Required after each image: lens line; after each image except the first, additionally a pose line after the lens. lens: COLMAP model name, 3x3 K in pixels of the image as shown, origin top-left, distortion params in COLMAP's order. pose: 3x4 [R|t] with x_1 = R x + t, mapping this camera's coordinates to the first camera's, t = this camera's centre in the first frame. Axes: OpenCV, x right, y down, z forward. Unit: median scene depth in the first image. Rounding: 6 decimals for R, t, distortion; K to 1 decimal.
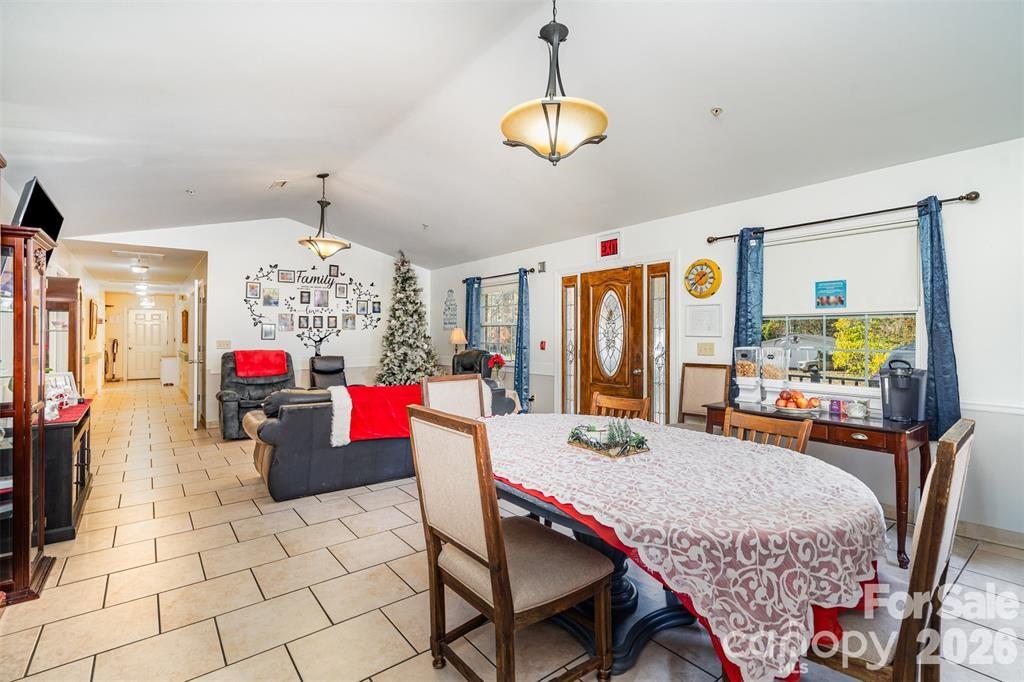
lens RADIAL K [[467.3, 0, 510.5], [0, 467.3, 336.6], [0, 0, 1]] dist [0.001240, 0.000125]
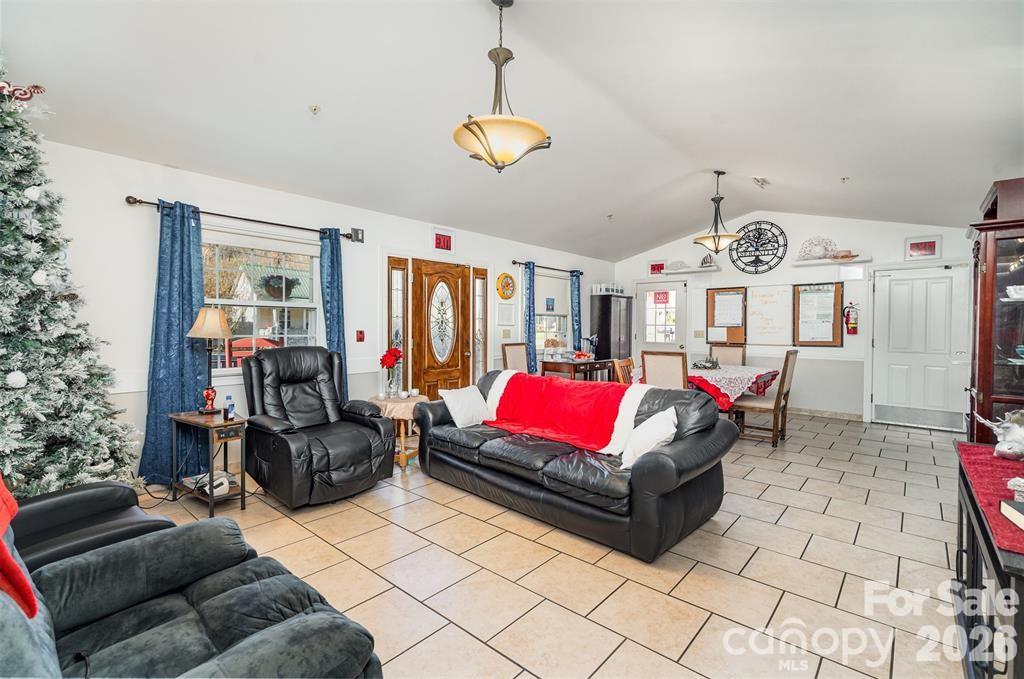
lens RADIAL K [[467.3, 0, 510.3], [0, 467.3, 335.7], [0, 0, 1]] dist [0.001240, 0.000125]
pose [[-0.178322, -0.010463, 0.983917, -0.870026], [0.007548, 0.999899, 0.012001, 0.013011], [-0.983943, 0.009567, -0.178225, 1.037720]]
